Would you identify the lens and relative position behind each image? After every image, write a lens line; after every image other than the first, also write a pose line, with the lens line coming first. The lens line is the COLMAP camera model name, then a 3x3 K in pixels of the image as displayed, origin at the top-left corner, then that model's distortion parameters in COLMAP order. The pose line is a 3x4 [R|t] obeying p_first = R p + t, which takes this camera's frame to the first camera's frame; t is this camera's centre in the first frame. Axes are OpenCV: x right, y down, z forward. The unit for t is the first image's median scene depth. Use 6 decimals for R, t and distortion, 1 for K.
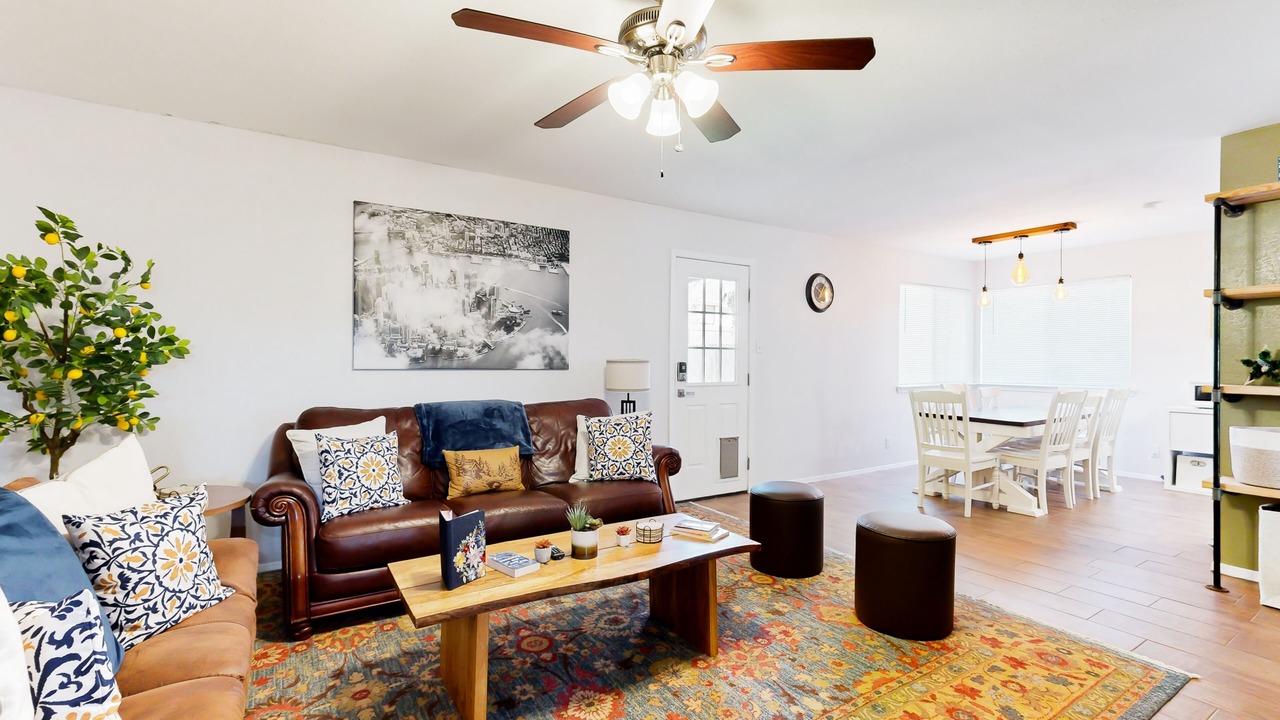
lens RADIAL K [[563.3, 0, 636.8], [0, 563.3, 363.2], [0, 0, 1]] dist [-0.002513, -0.001637]
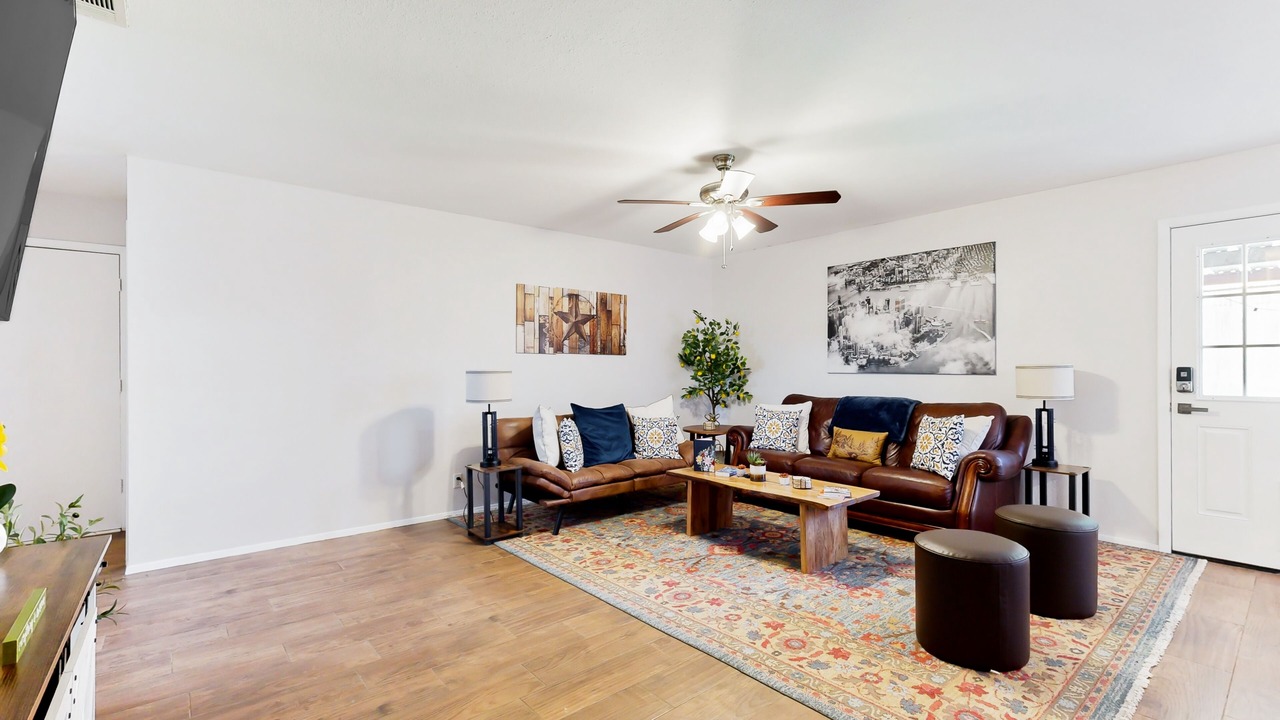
lens RADIAL K [[563.3, 0, 646.0], [0, 563.3, 369.1], [0, 0, 1]] dist [-0.002513, -0.001637]
pose [[0.141849, -0.000655, -0.989888, 0.930756], [0.002908, 0.999996, -0.000245, -0.000745], [0.989884, -0.002844, 0.141850, 0.246551]]
